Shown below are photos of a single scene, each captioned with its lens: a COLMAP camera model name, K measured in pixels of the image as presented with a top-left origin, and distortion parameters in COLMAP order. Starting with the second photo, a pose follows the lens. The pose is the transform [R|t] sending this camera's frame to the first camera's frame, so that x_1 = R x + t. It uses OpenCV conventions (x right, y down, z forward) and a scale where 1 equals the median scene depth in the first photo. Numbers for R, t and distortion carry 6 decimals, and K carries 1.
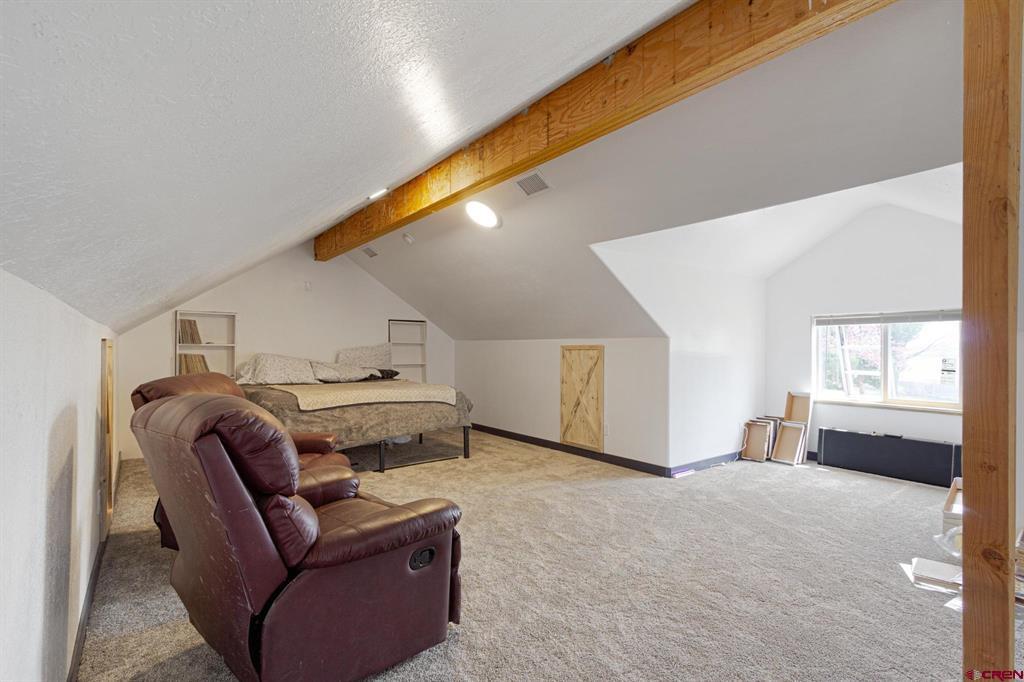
lens RADIAL K [[486.1, 0, 513.2], [0, 486.1, 342.0], [0, 0, 1]] dist [-0.001536, -0.001191]
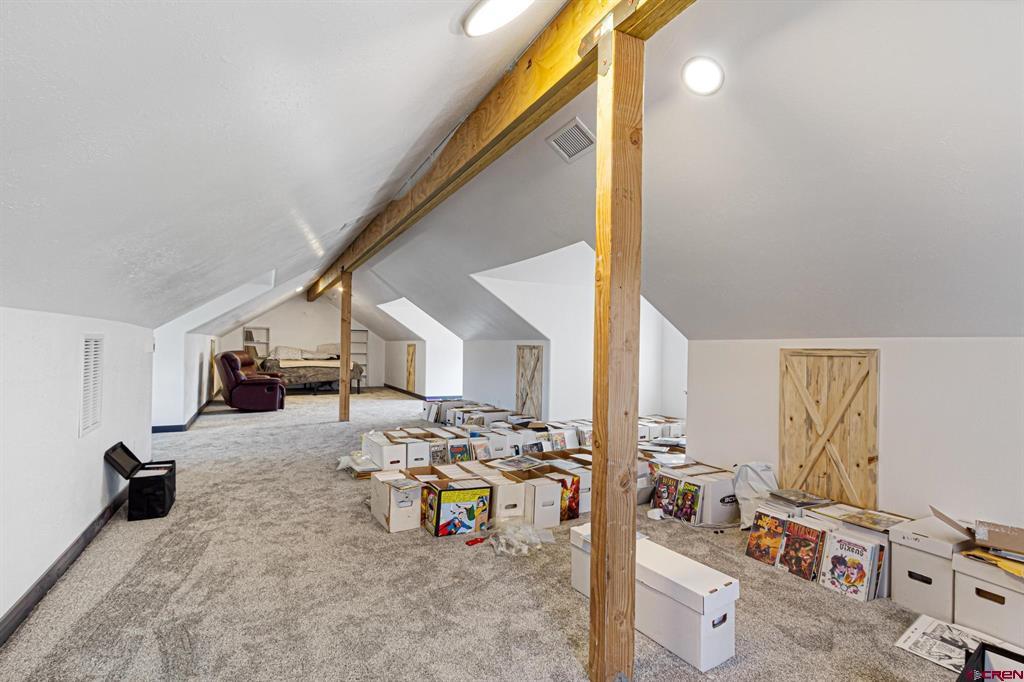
lens RADIAL K [[486.1, 0, 511.2], [0, 486.1, 342.7], [0, 0, 1]] dist [-0.001536, -0.001191]
pose [[0.984312, 0.014369, -0.175849, 0.942006], [-0.014024, 0.999897, 0.003201, -0.013609], [0.175877, -0.000684, 0.984412, -1.026948]]
